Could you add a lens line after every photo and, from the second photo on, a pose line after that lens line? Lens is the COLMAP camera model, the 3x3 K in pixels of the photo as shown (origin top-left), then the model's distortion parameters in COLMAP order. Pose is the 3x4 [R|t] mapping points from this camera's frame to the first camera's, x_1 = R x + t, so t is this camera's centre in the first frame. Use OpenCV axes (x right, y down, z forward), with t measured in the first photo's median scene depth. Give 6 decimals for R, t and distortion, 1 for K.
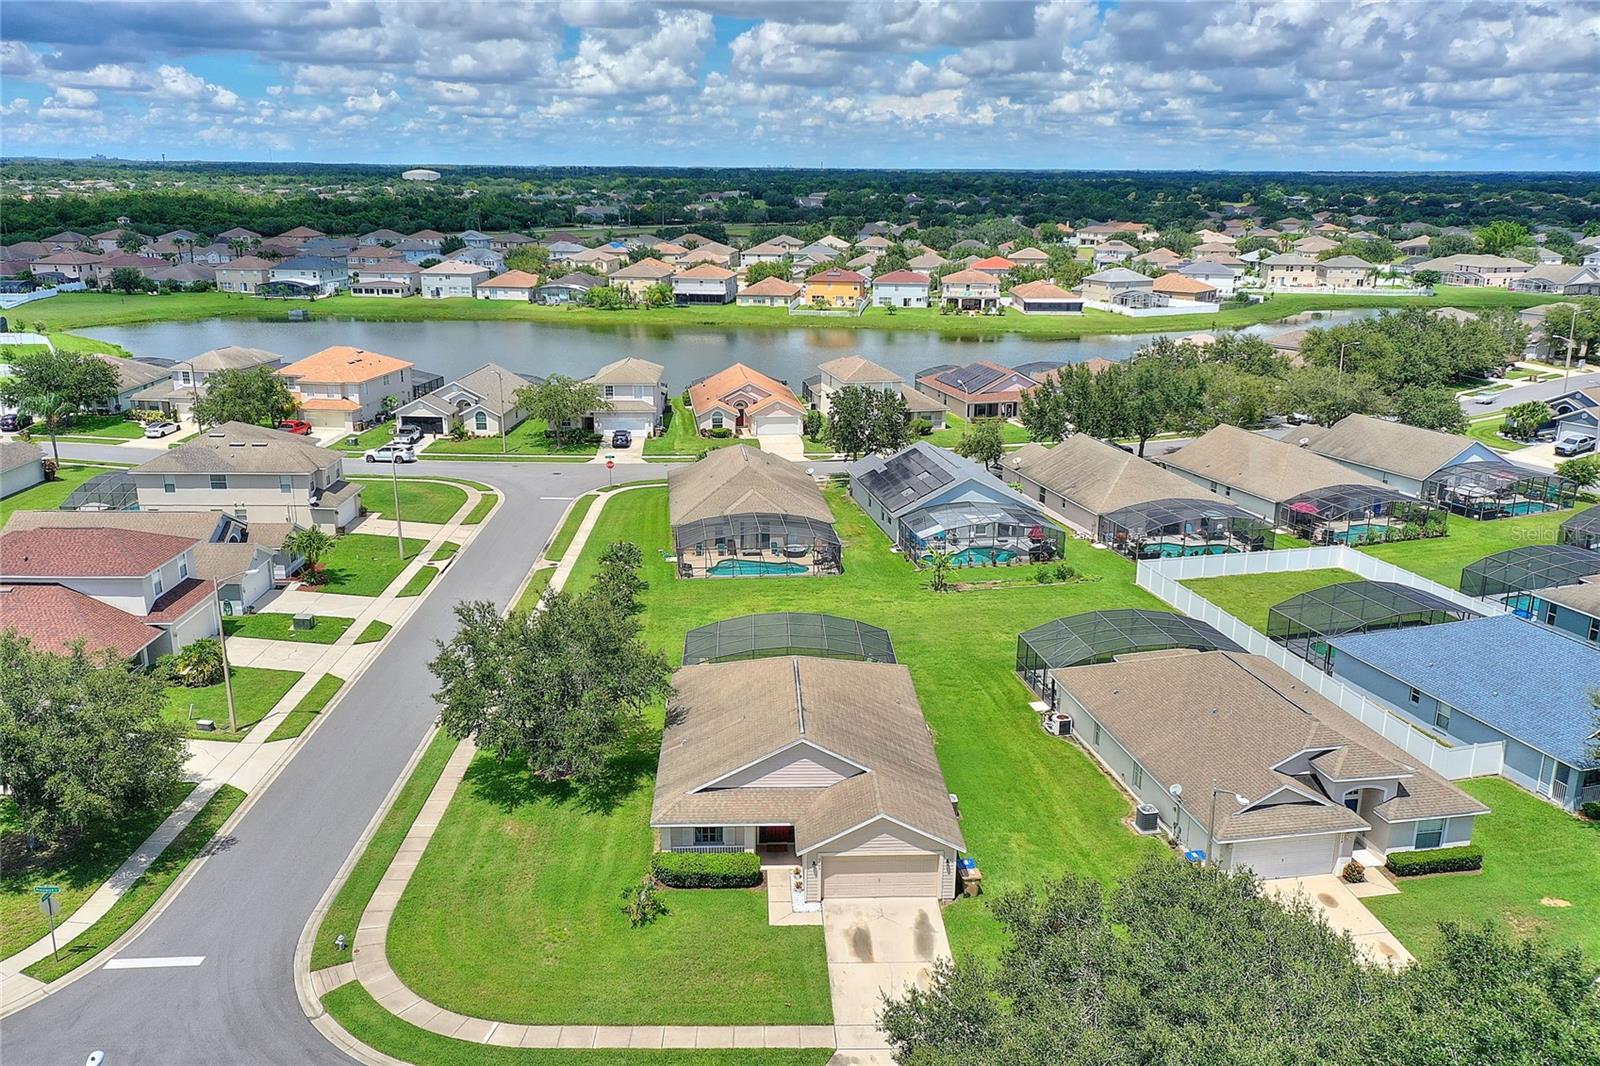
lens RADIAL K [[1272.2, 0, 800.0], [0, 1272.2, 533.0], [0, 0, 1]] dist [0.020651, 0.009970]
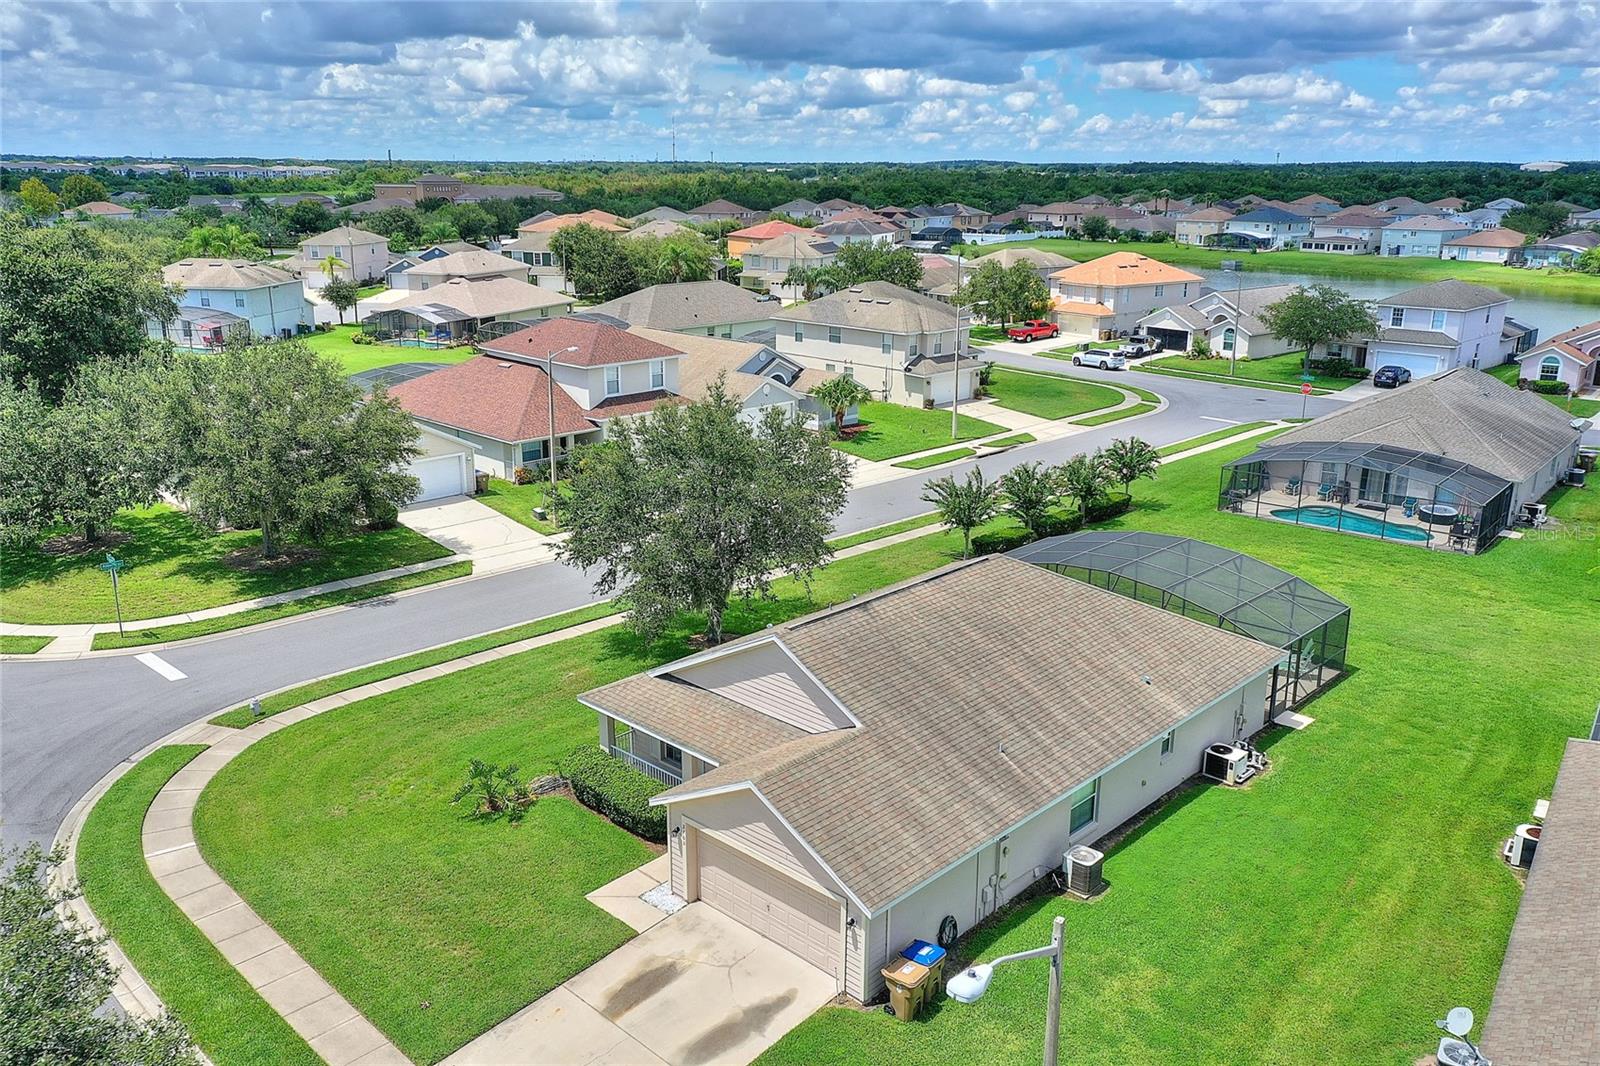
lens RADIAL K [[1272.2, 0, 800.0], [0, 1272.2, 533.0], [0, 0, 1]] dist [0.020651, 0.009970]
pose [[0.692858, 0.195273, -0.694130, 0.316245], [-0.198557, 0.977085, 0.076681, 0.053861], [0.693198, 0.084695, 0.715754, 0.458355]]
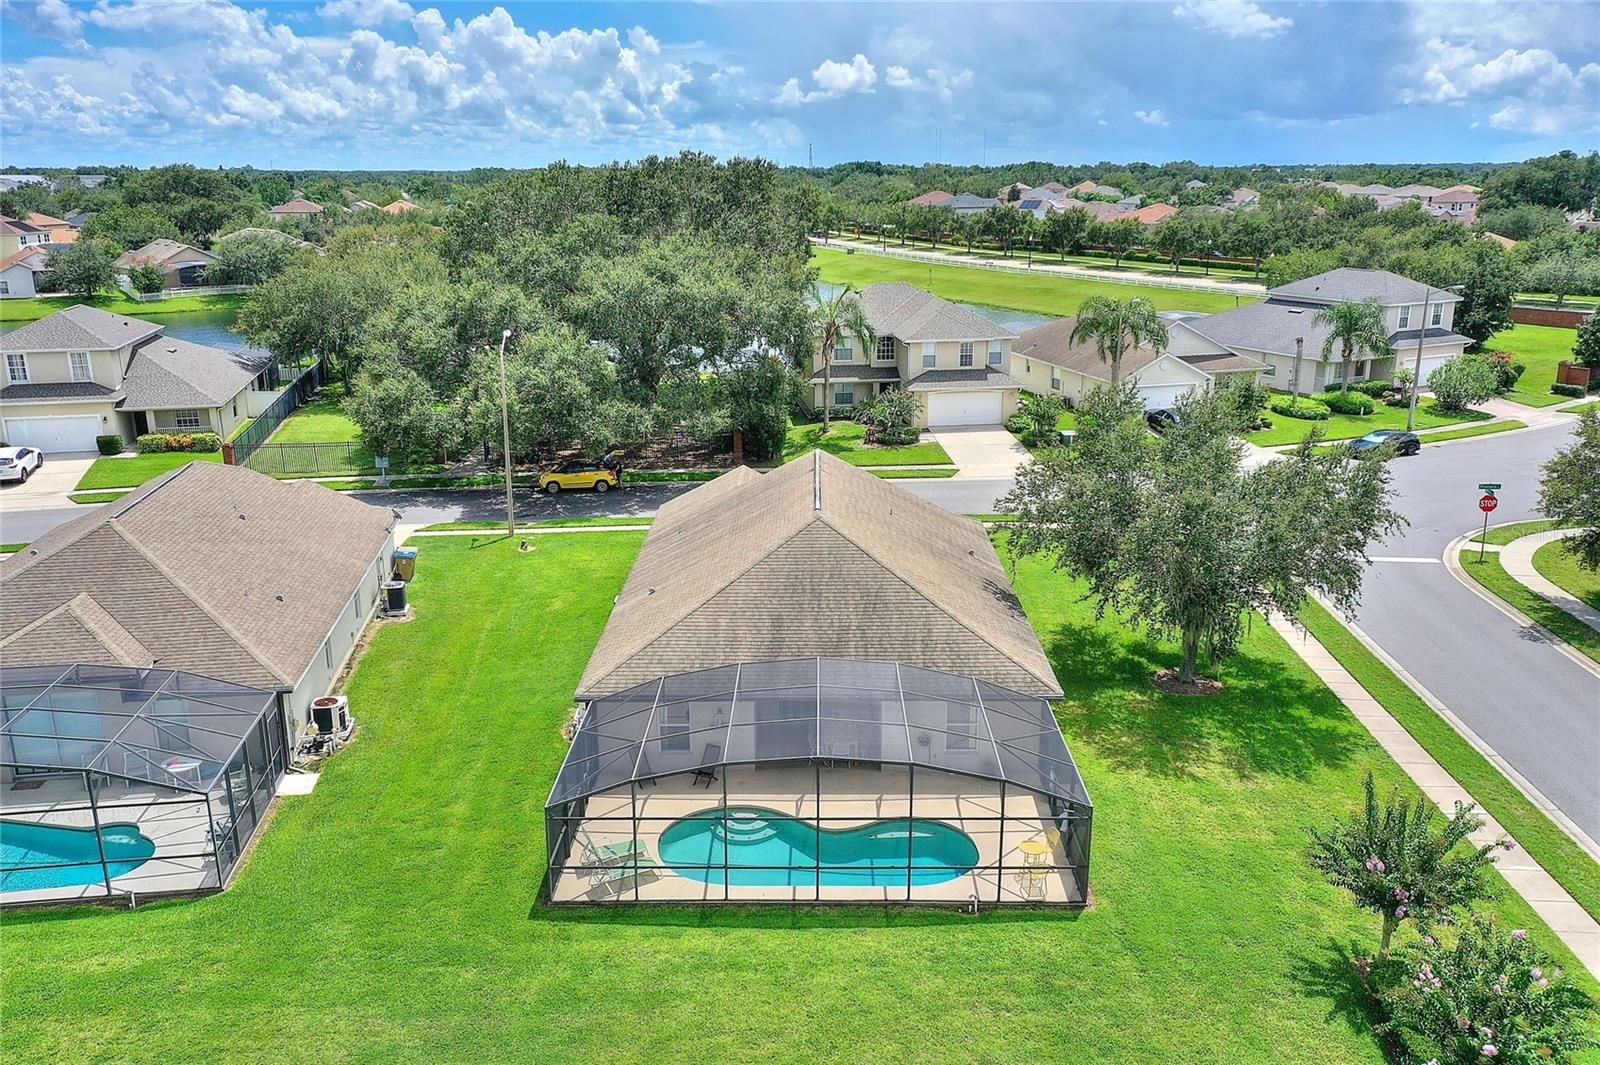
lens RADIAL K [[1272.2, 0, 800.0], [0, 1272.2, 532.5], [0, 0, 1]] dist [0.020651, 0.009970]
pose [[-0.998628, -0.017918, 0.049205, -0.023898], [0.011030, 0.846582, 0.532143, -0.204027], [-0.051191, 0.531956, -0.845223, 1.388016]]
